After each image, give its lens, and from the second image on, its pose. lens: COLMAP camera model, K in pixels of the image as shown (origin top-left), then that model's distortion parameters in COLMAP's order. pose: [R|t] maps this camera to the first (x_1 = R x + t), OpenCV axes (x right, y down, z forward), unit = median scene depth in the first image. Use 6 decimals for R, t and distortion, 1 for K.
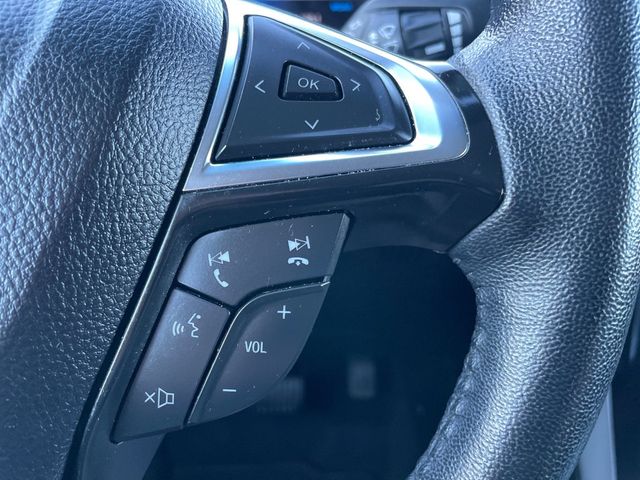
lens RADIAL K [[498.3, 0, 320.8], [0, 498.3, 239.0], [0, 0, 1]] dist [0.038493, -0.036813]
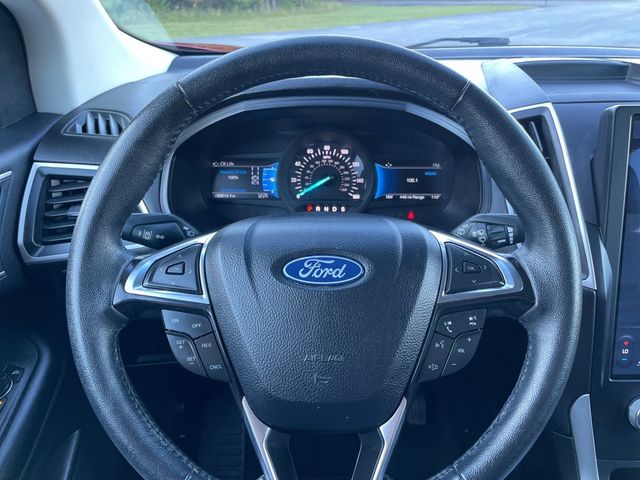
lens RADIAL K [[498.3, 0, 322.3], [0, 498.3, 237.0], [0, 0, 1]] dist [0.038493, -0.036813]
pose [[0.999007, -0.036828, -0.025068, -0.917442], [0.033990, 0.993837, -0.105512, -0.205154], [0.028800, 0.104555, 0.994102, -2.323183]]
